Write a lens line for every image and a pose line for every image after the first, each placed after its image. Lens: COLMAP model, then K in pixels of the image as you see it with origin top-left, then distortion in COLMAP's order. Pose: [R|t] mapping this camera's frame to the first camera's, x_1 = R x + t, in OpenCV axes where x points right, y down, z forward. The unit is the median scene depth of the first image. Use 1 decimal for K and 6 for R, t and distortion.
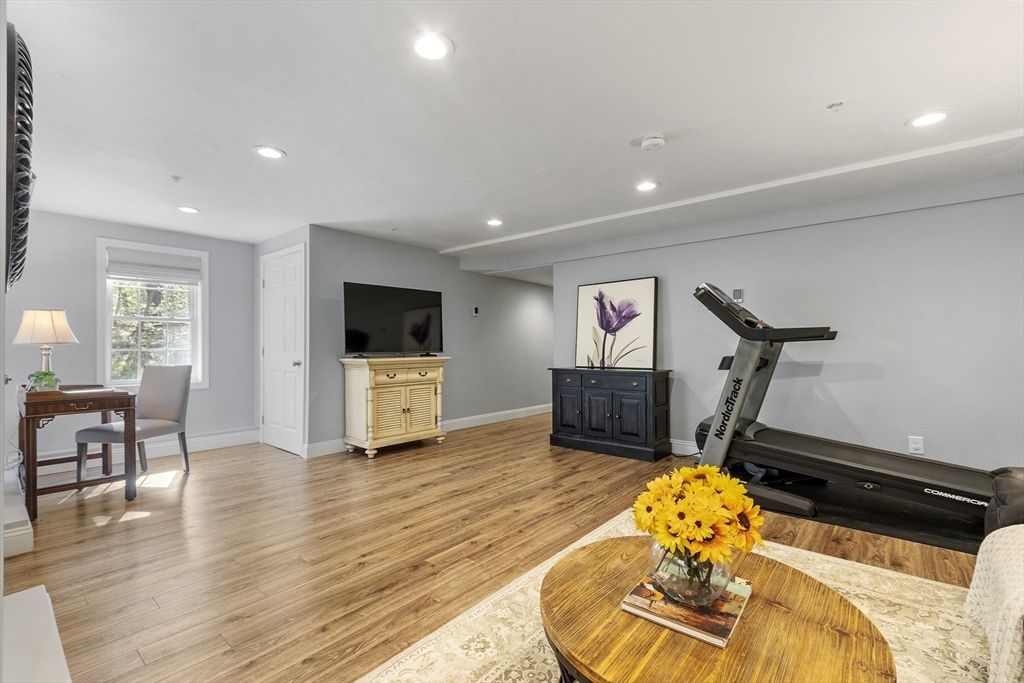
lens RADIAL K [[450.9, 0, 512.0], [0, 450.9, 341.5], [0, 0, 1]] dist [-0.000717, -0.000074]
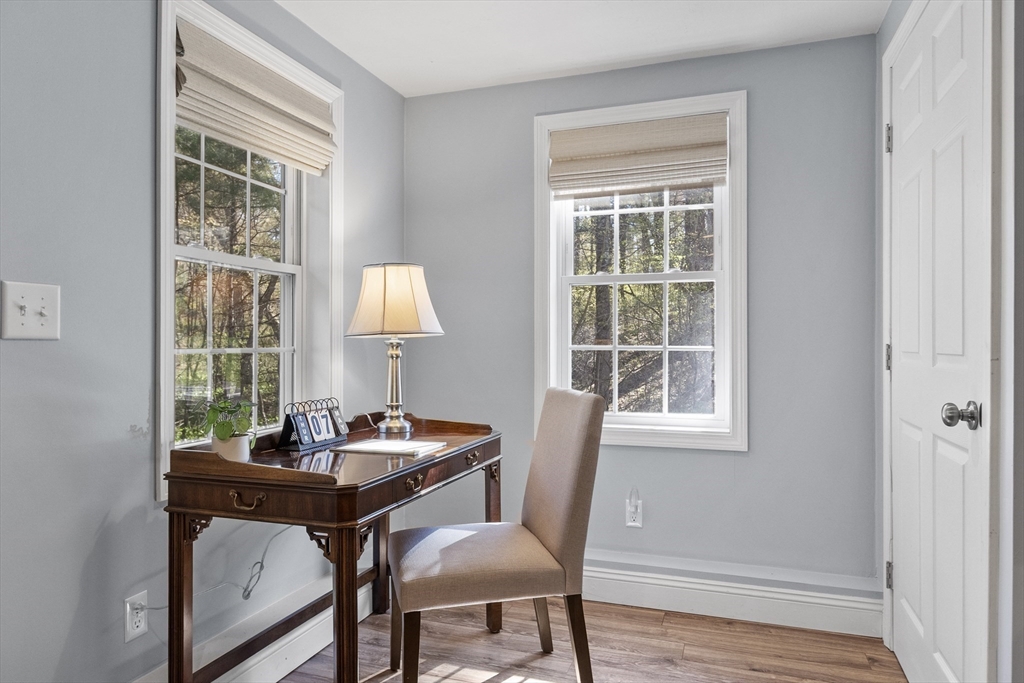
lens RADIAL K [[644.1, 0, 512.0], [0, 644.1, 341.5], [0, 0, 1]] dist [0.000472, 0.000616]
pose [[0.353532, -0.000968, -0.935422, -0.272379], [0.012891, 0.999910, 0.003838, 0.009445], [0.935334, -0.013416, 0.353512, 0.717188]]
